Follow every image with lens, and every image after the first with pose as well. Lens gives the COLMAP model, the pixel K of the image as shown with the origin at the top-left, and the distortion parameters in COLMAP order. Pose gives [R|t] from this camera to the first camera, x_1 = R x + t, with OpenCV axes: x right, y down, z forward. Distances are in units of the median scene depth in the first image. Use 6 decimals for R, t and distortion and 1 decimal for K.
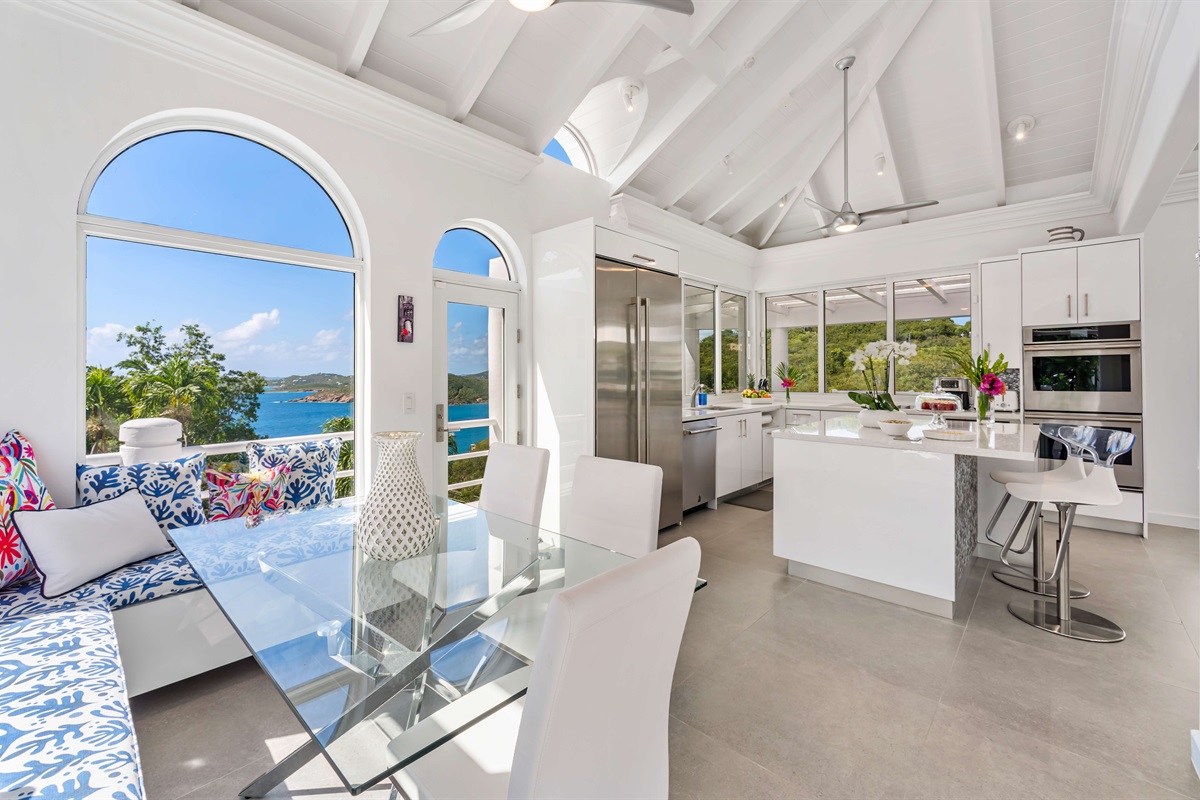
lens RADIAL K [[498.1, 0, 612.0], [0, 498.1, 366.4], [0, 0, 1]] dist [0.000273, 0.000083]
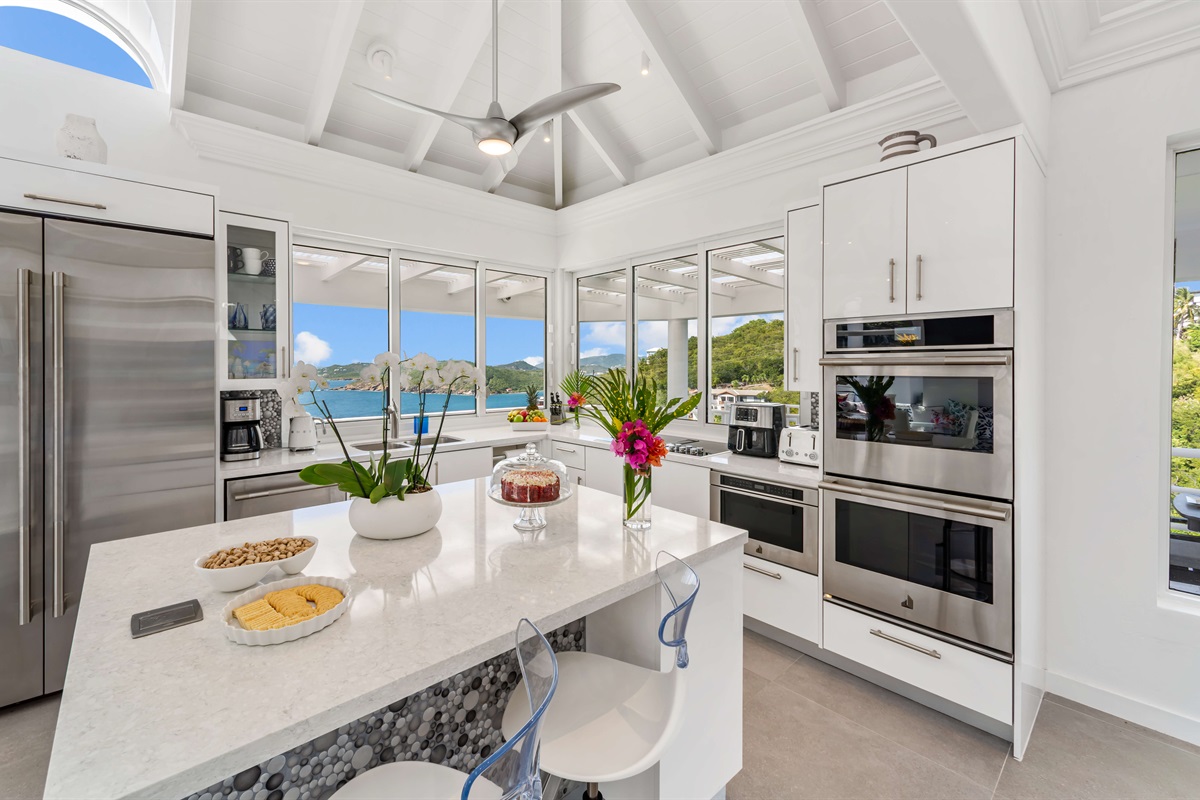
lens RADIAL K [[498.1, 0, 610.5], [0, 498.1, 362.4], [0, 0, 1]] dist [0.000273, 0.000083]
pose [[0.995725, 0.005455, -0.092202, 0.671620], [-0.004367, 0.999918, 0.011997, -0.040864], [0.092260, -0.011543, 0.995668, 0.454106]]
